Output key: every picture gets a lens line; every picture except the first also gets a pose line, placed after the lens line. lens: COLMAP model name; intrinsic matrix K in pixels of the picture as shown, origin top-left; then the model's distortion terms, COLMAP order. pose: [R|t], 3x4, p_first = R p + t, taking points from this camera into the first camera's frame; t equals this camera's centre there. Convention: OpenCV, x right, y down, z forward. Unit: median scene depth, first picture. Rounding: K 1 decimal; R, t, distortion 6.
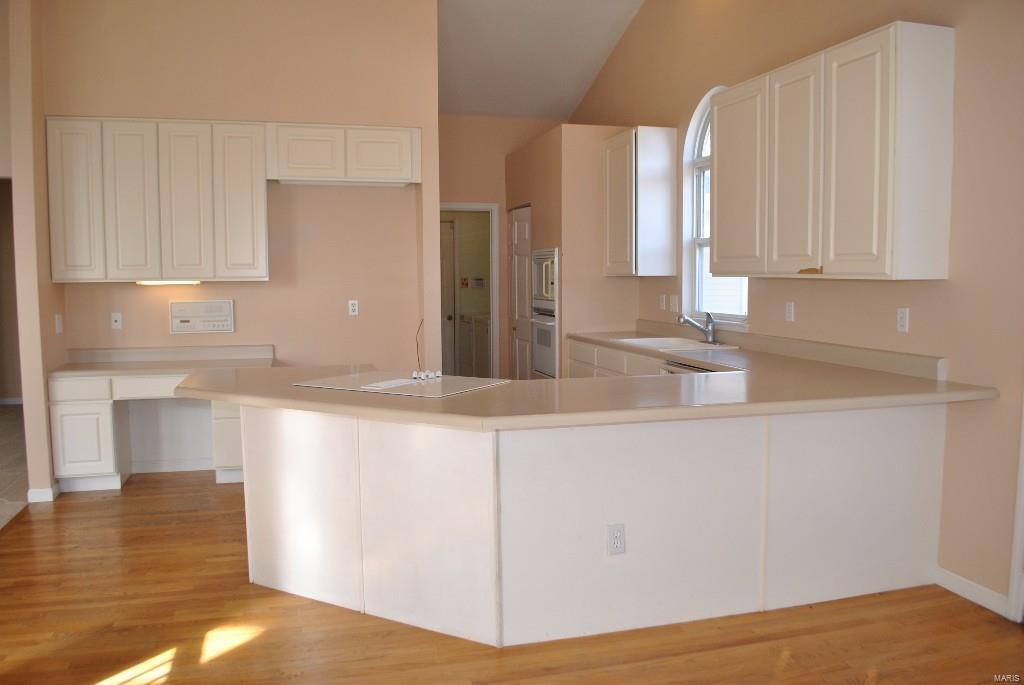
lens RADIAL K [[806.5, 0, 514.8], [0, 806.5, 351.6], [0, 0, 1]] dist [-0.083208, 0.007677]
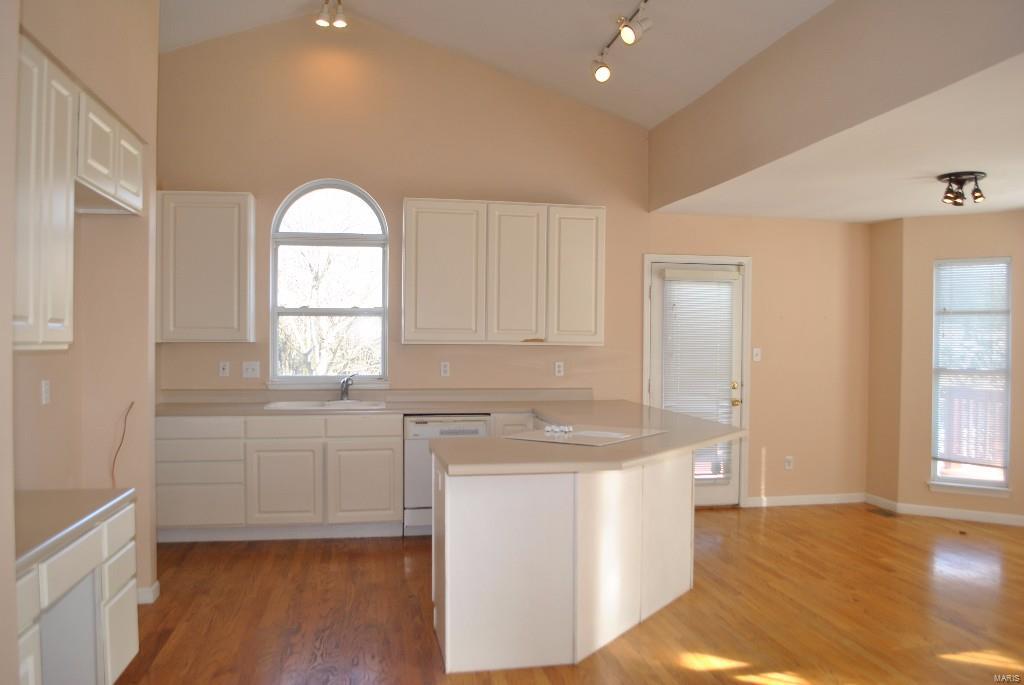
lens RADIAL K [[806.5, 0, 514.8], [0, 806.5, 351.6], [0, 0, 1]] dist [-0.083208, 0.007677]
pose [[0.086378, -0.005172, 0.996249, -0.792799], [0.090507, 0.995892, -0.002678, -0.051202], [-0.992143, 0.090399, 0.086492, 0.591831]]
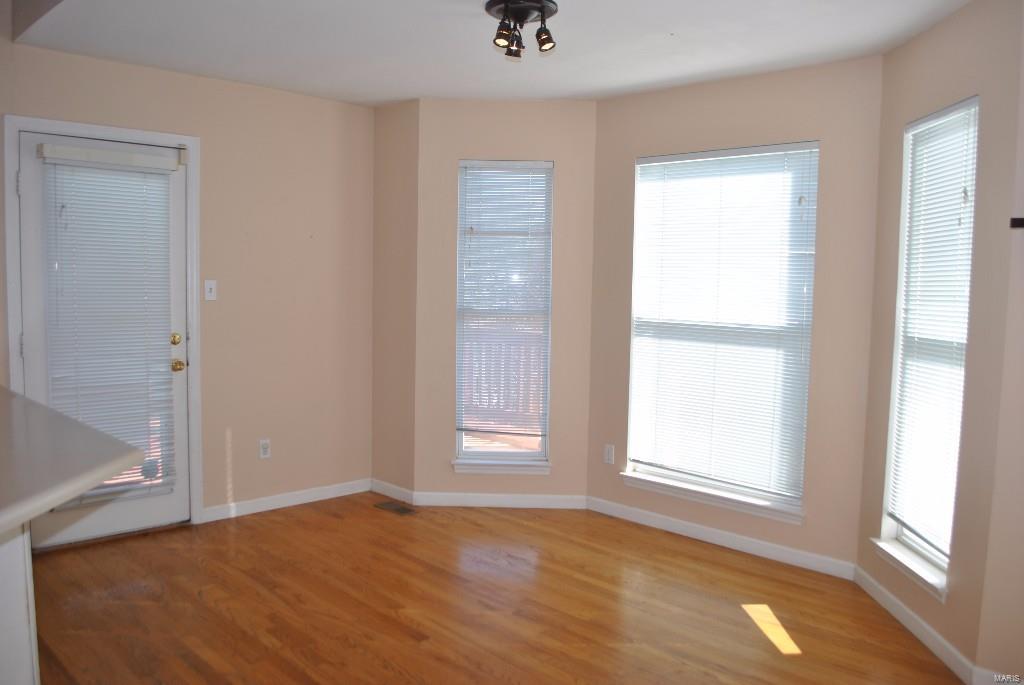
lens RADIAL K [[806.5, 0, 514.8], [0, 806.5, 351.6], [0, 0, 1]] dist [-0.083208, 0.007677]
pose [[-0.495874, -0.075495, 0.865107, -0.406116], [0.071752, 0.989246, 0.127456, -0.036298], [-0.865425, 0.125275, -0.485124, 0.469008]]
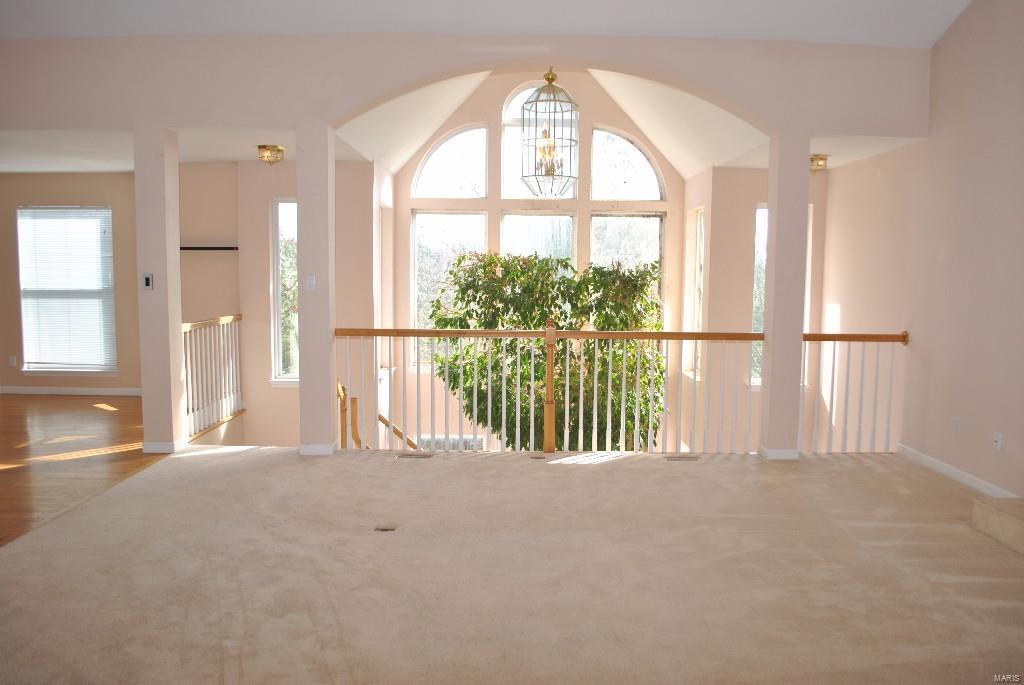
lens RADIAL K [[806.5, 0, 514.8], [0, 806.5, 351.6], [0, 0, 1]] dist [-0.083208, 0.007677]
pose [[-0.966873, -0.025169, 0.254013, -1.056527], [0.025416, 0.980689, 0.193914, -0.105890], [-0.253988, 0.193946, -0.947563, 1.162582]]
